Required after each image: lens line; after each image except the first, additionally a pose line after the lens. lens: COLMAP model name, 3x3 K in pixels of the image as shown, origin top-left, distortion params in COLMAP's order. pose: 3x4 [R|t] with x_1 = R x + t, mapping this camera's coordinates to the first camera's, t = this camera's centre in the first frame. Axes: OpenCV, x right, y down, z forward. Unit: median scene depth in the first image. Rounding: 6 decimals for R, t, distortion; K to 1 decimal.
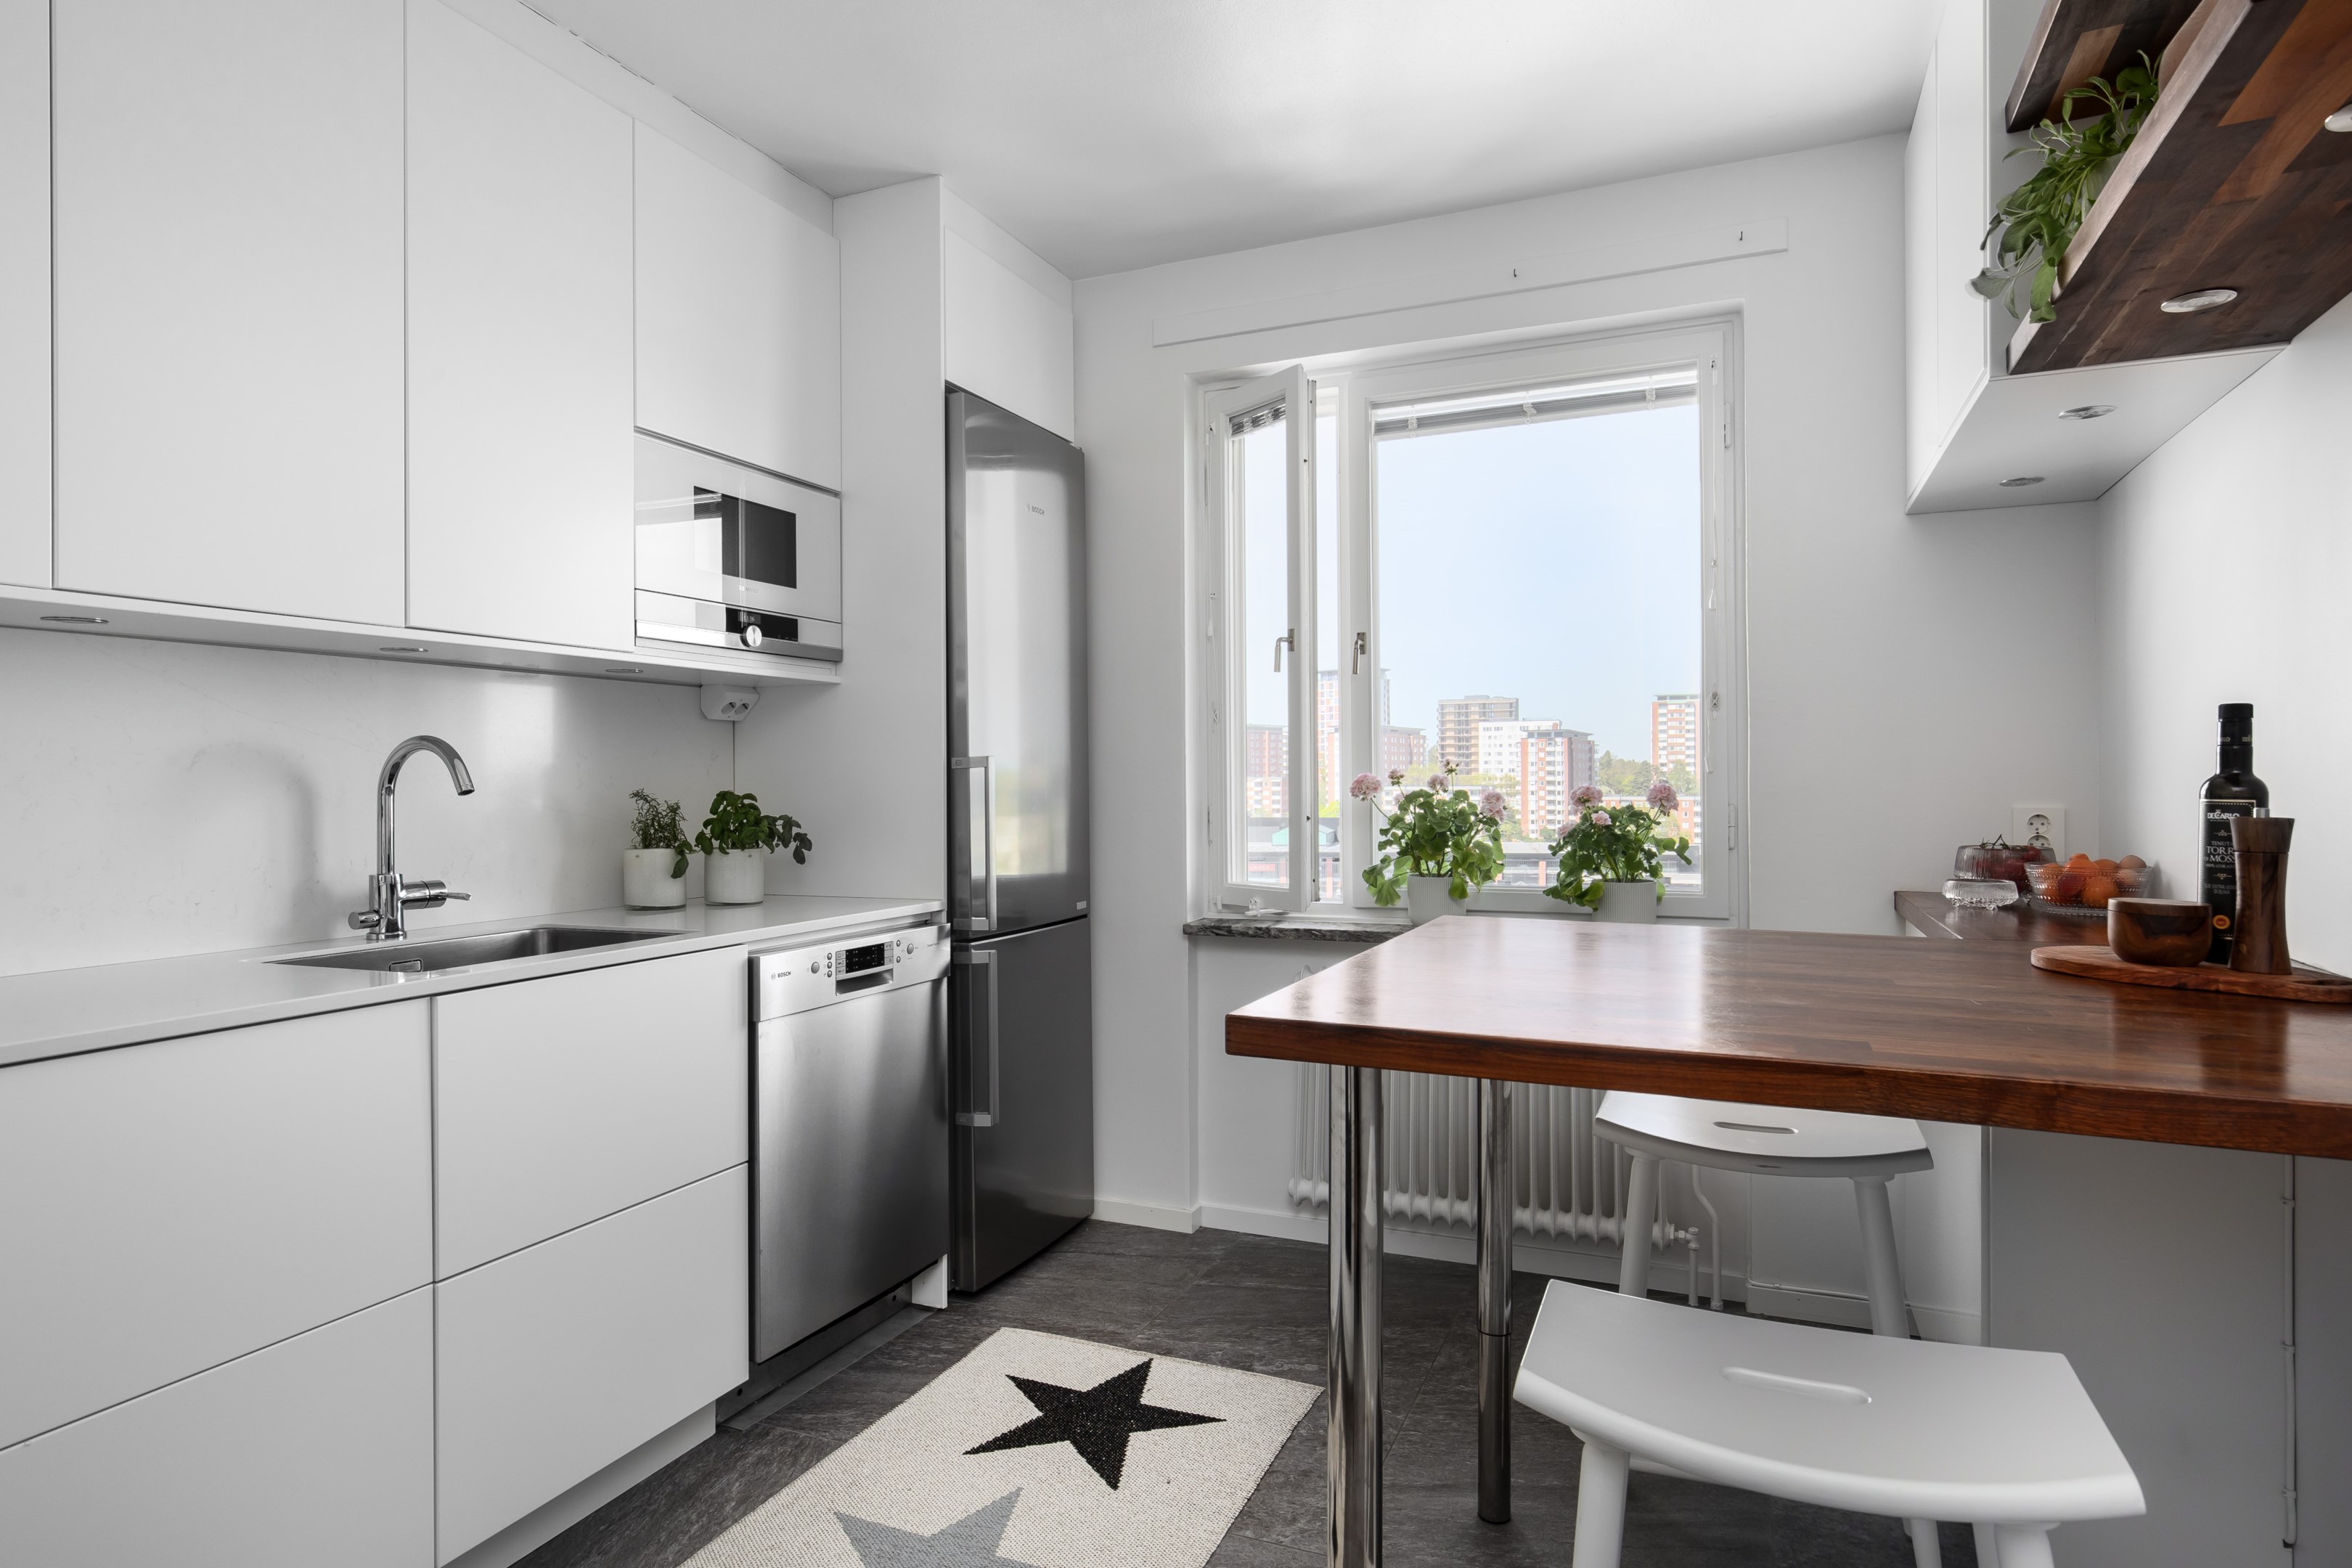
lens RADIAL K [[1302.3, 0, 1188.9], [0, 1302.3, 781.9], [0, 0, 1]] dist [0.003823, 0.002119]
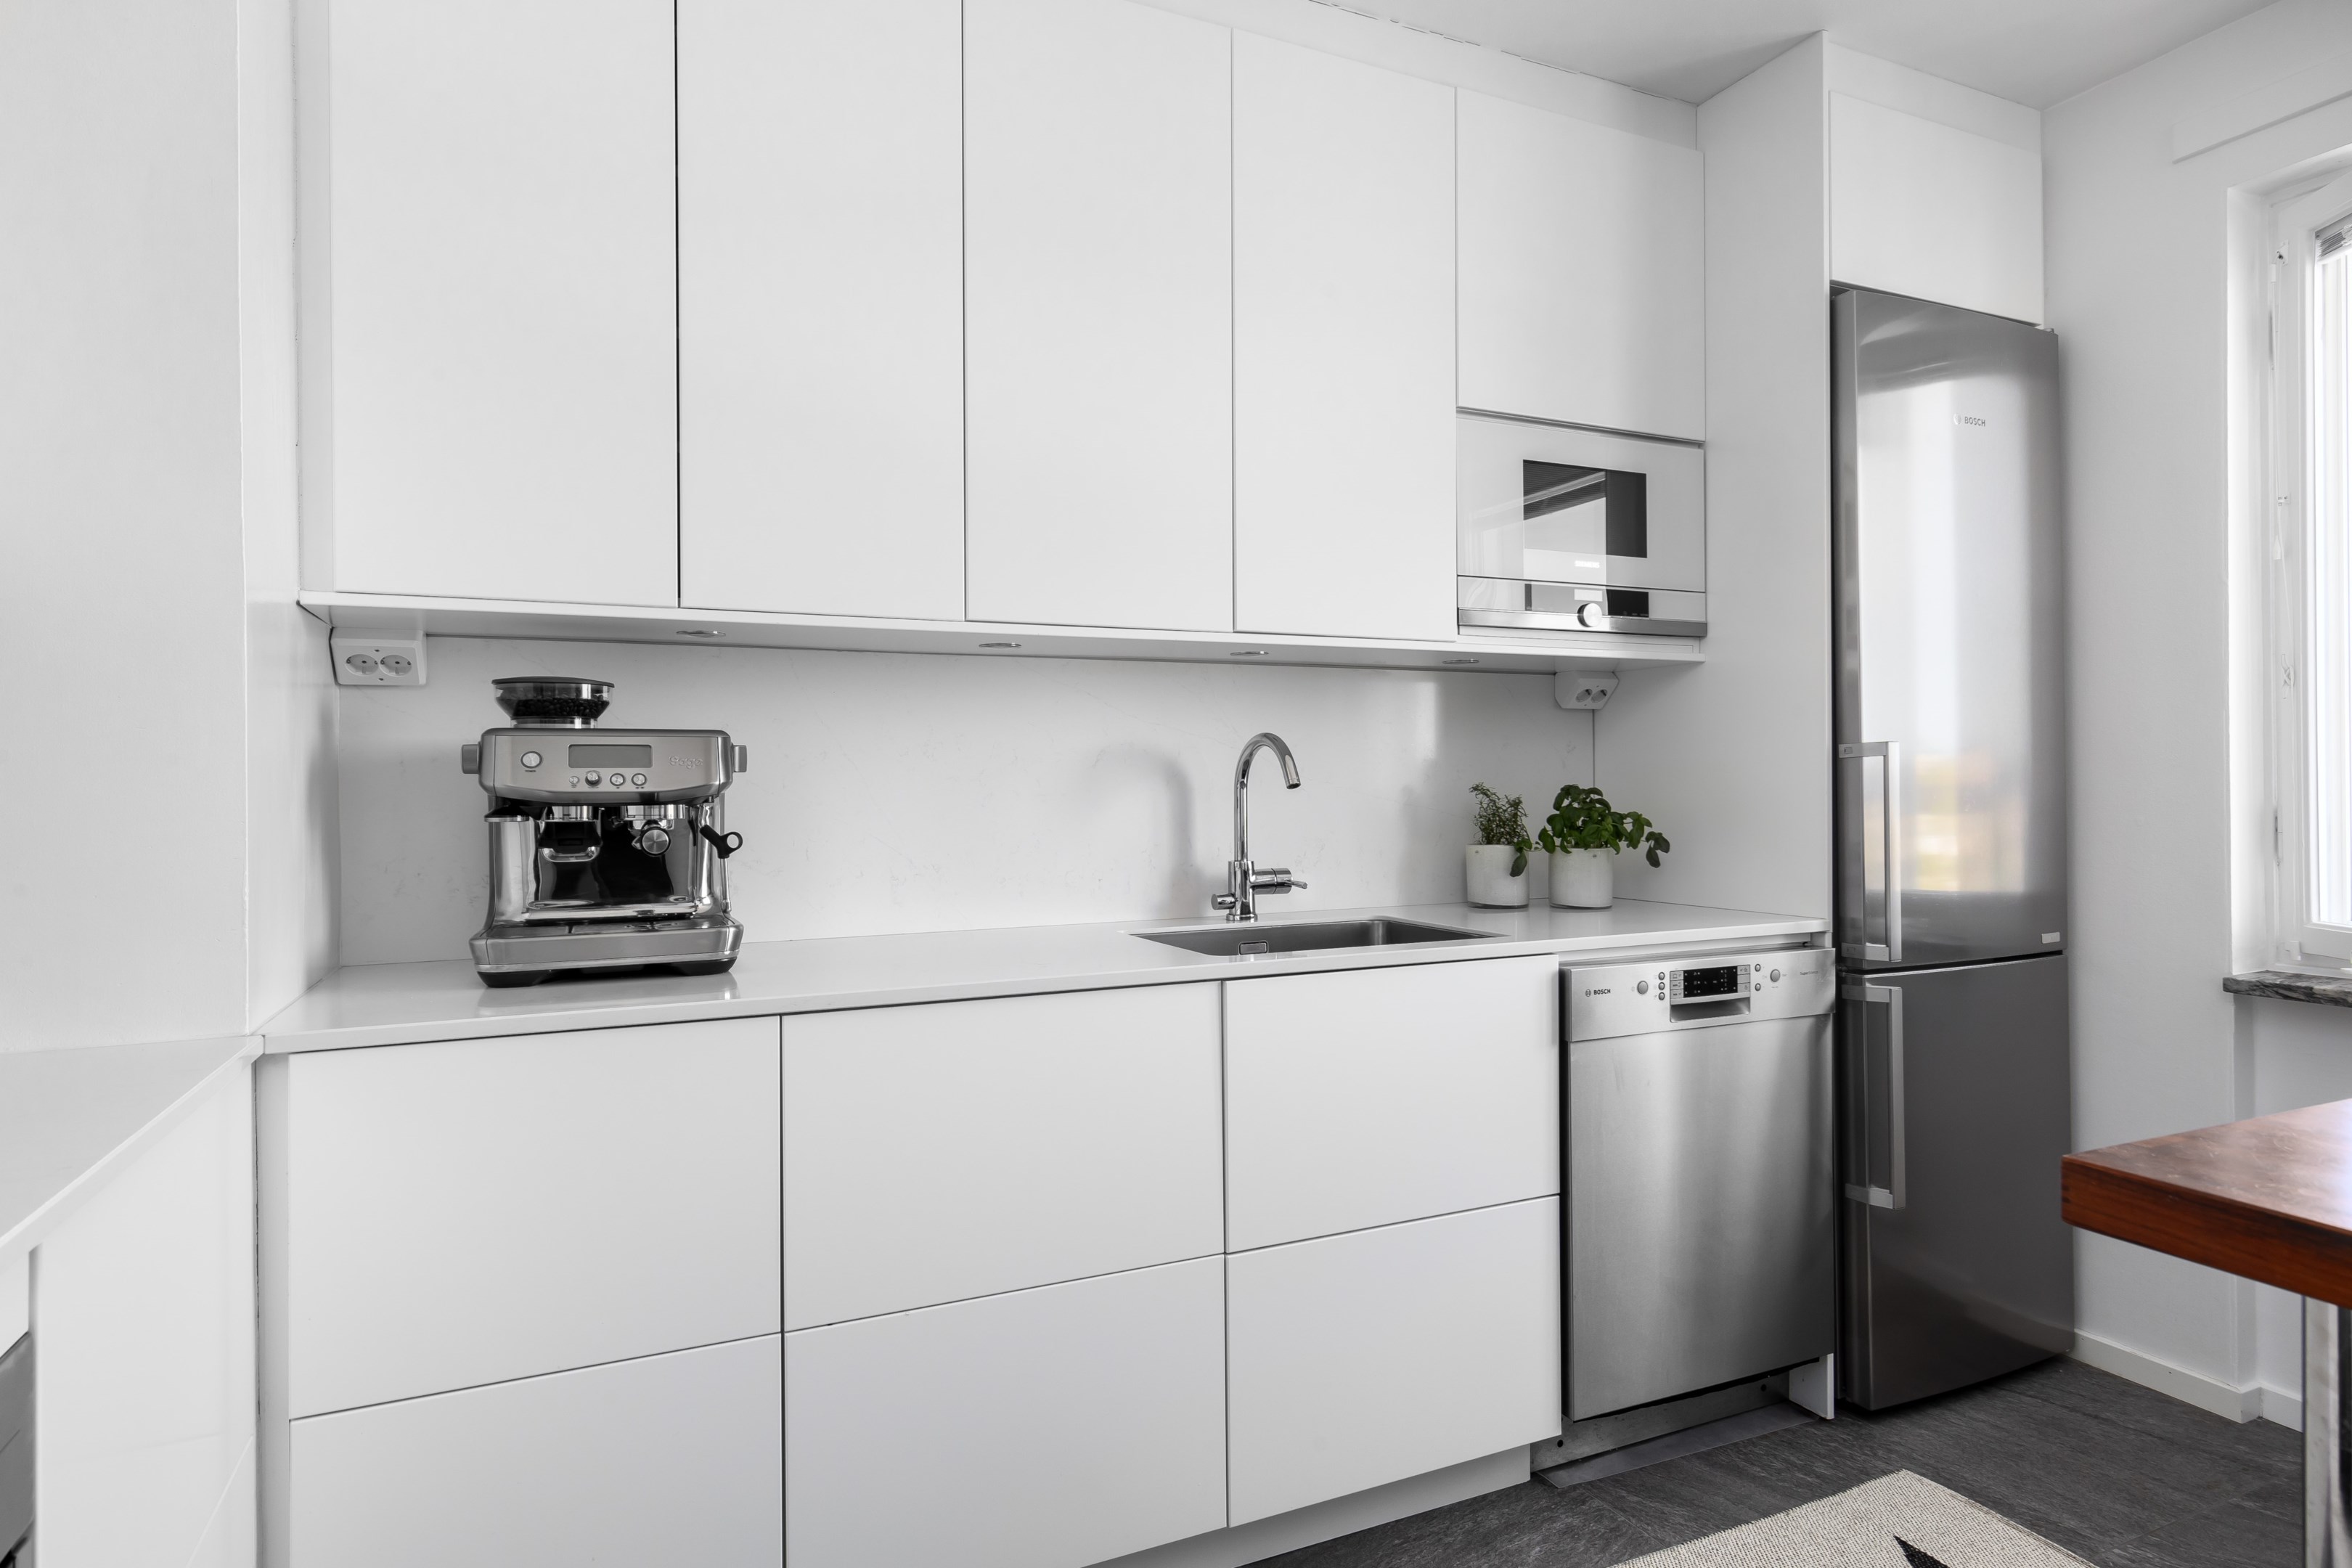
lens RADIAL K [[1302.3, 0, 1188.9], [0, 1302.3, 781.9], [0, 0, 1]] dist [0.003823, 0.002119]
pose [[0.741974, 0.000470, -0.670429, 0.064667], [0.003121, 0.999987, 0.004154, 0.000081], [0.670422, -0.005174, 0.741962, 0.130683]]
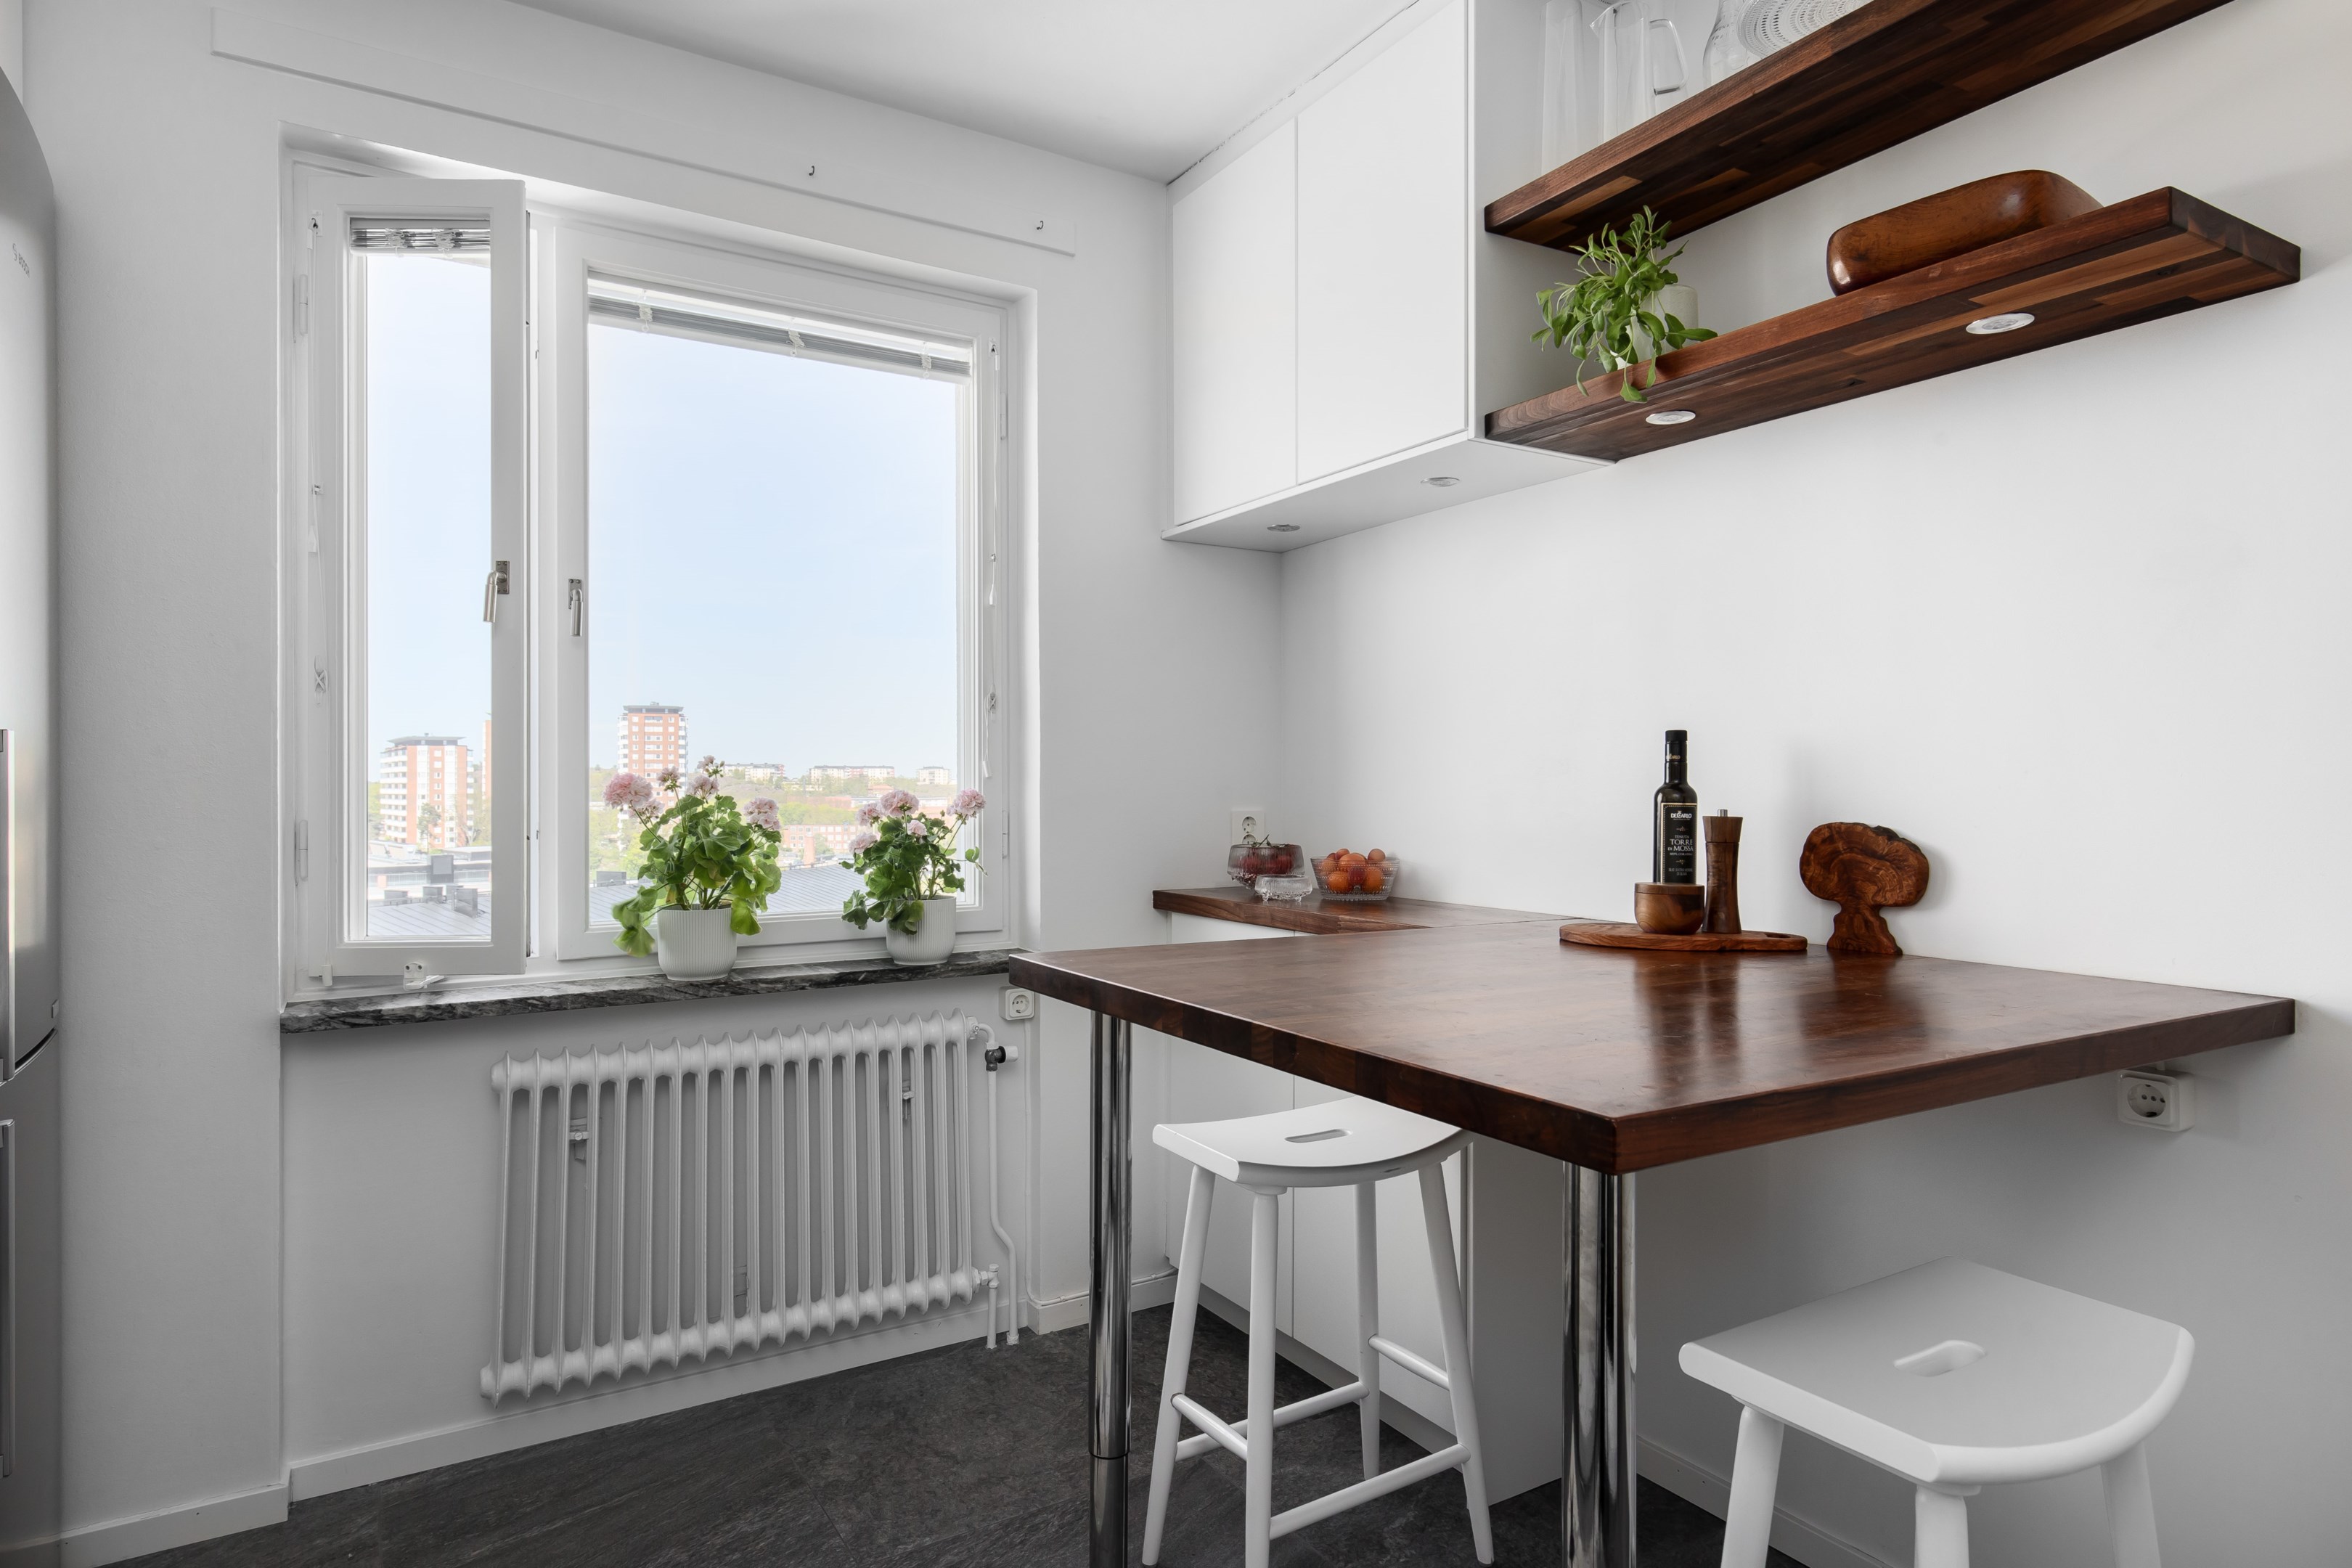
lens RADIAL K [[1302.3, 0, 1188.9], [0, 1302.3, 781.9], [0, 0, 1]] dist [0.003823, 0.002119]
pose [[0.580298, 0.006951, 0.814374, -0.307512], [-0.003499, 0.999976, -0.006042, 0.001158], [-0.814397, 0.000656, 0.580308, 0.357422]]
